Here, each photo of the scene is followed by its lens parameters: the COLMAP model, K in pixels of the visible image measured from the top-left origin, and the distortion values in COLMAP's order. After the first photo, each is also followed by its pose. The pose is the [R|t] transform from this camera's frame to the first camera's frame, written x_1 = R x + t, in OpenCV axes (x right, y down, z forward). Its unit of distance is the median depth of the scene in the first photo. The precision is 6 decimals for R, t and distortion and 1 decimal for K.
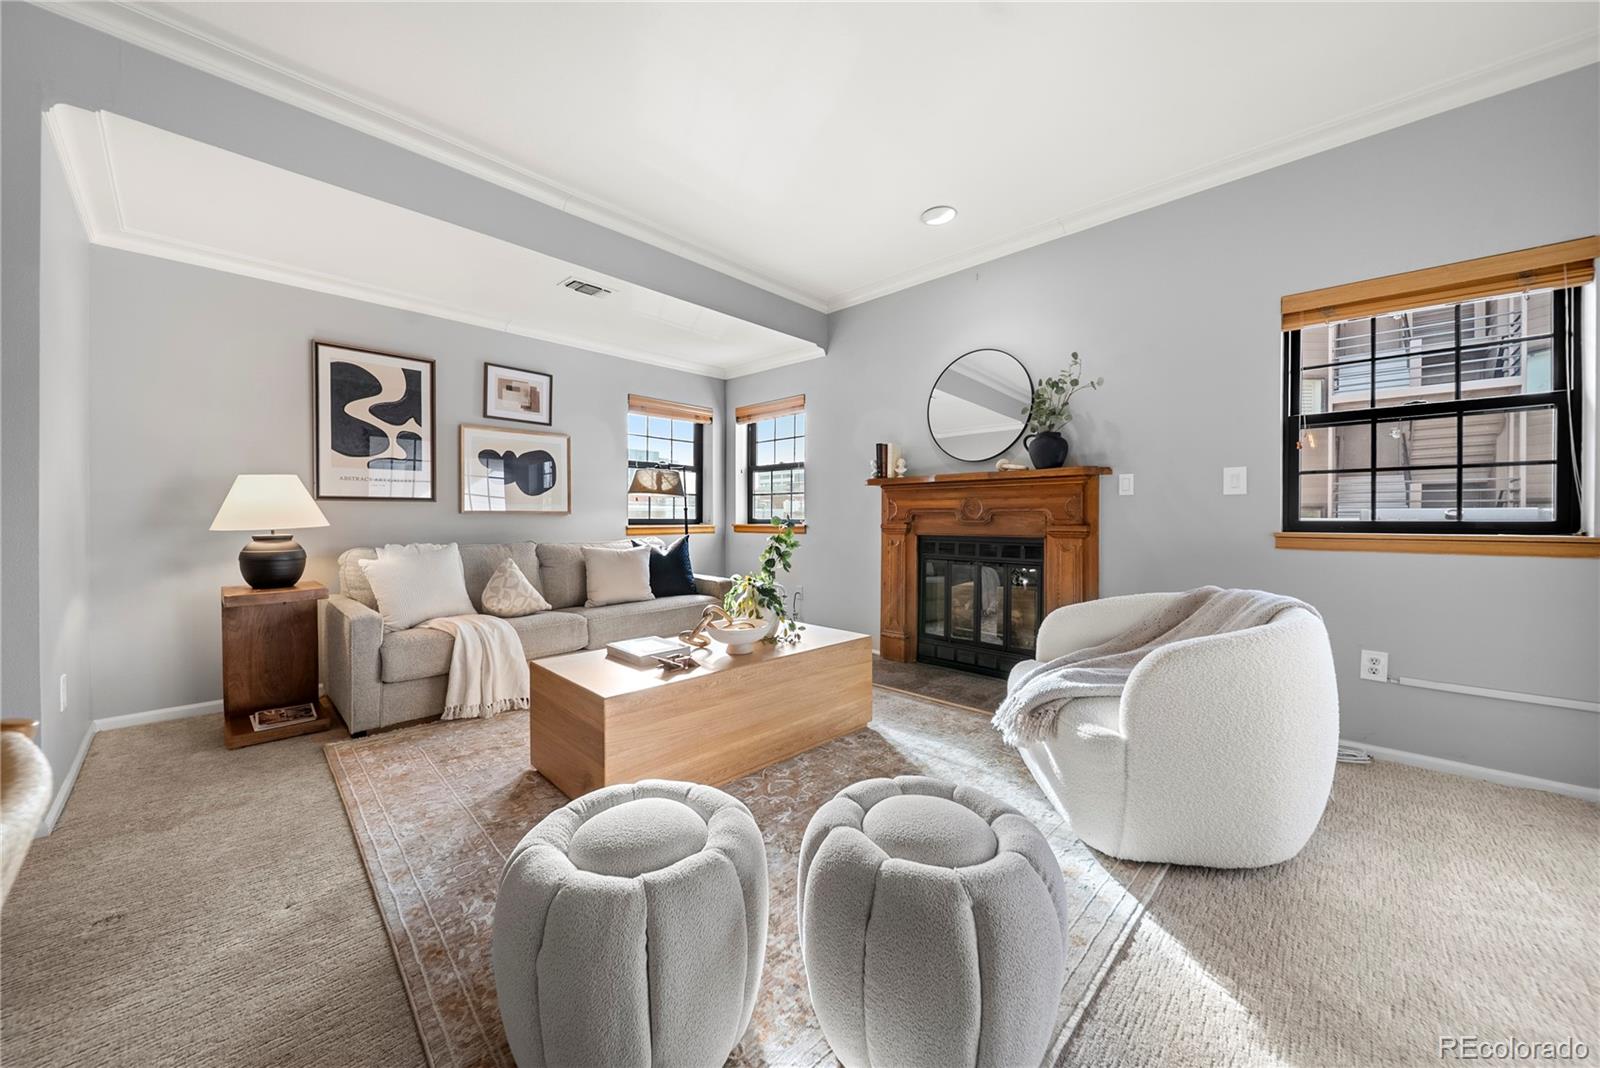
lens RADIAL K [[570.4, 0, 793.0], [0, 570.4, 519.1], [0, 0, 1]] dist [-0.001187, -0.000147]
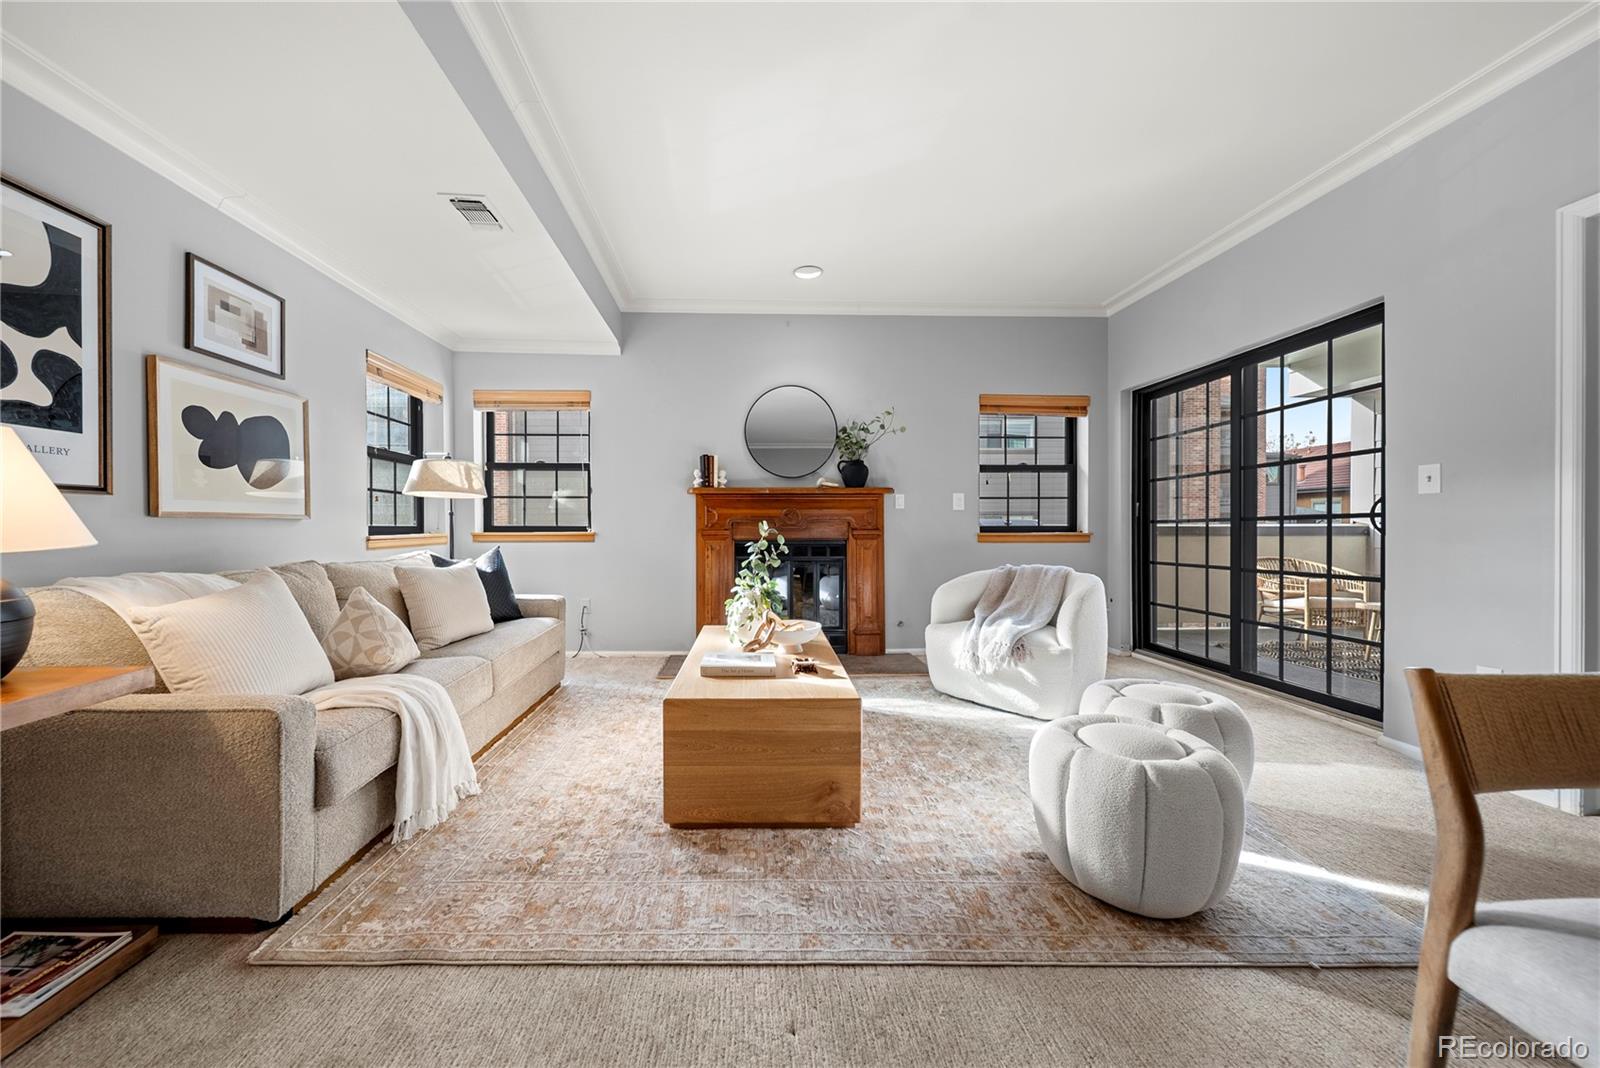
lens RADIAL K [[575.7, 0, 758.6], [0, 575.7, 529.0], [0, 0, 1]] dist [-0.006452, -0.000370]
pose [[0.692299, -0.005230, 0.721592, -0.613666], [0.001496, 0.999982, 0.005813, 0.000024], [-0.721609, -0.002945, 0.692294, 0.209685]]
